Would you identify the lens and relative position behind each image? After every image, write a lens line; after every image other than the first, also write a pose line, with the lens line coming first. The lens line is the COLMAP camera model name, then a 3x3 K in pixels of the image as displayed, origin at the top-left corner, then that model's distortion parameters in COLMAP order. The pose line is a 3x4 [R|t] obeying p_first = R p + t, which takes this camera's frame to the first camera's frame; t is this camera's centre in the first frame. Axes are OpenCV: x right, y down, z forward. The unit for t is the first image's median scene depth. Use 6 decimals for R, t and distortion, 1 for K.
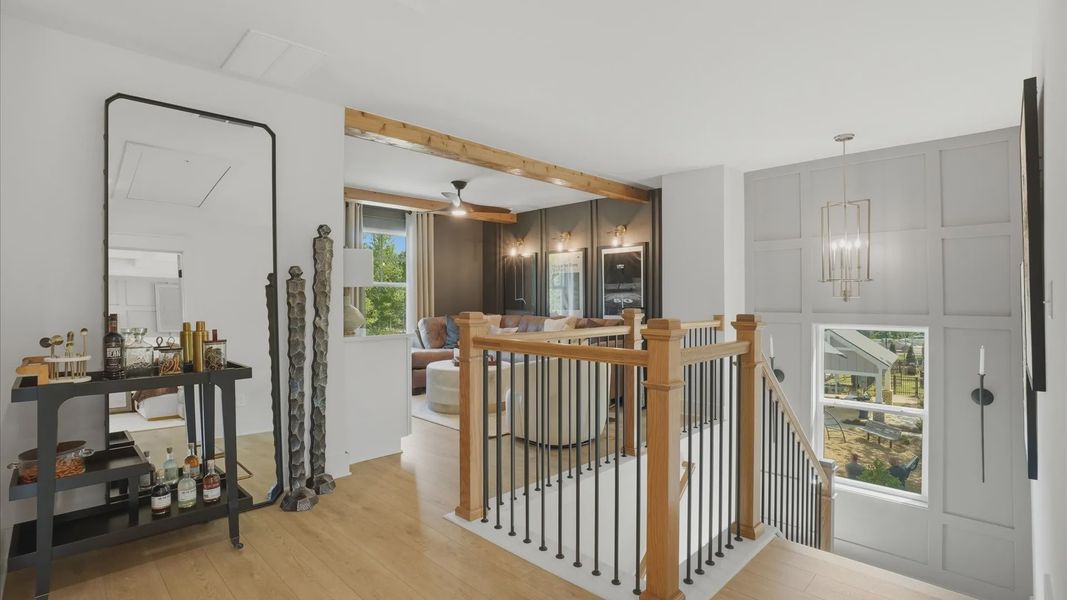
lens RADIAL K [[490.1, 0, 526.8], [0, 490.1, 300.1], [0, 0, 1]] dist [-0.034983, -0.000263]
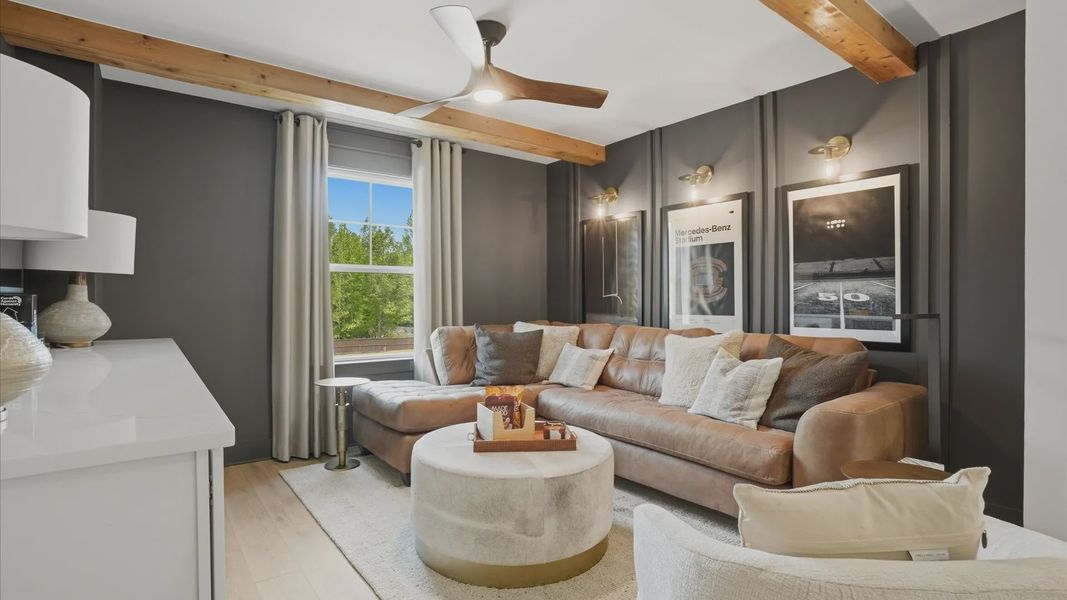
lens RADIAL K [[490.1, 0, 524.7], [0, 490.1, 303.1], [0, 0, 1]] dist [-0.034983, -0.000263]
pose [[0.989480, 0.005791, -0.144553, -0.033318], [-0.005539, 0.999982, 0.002142, 0.007088], [0.144563, -0.001319, 0.989495, 0.458042]]
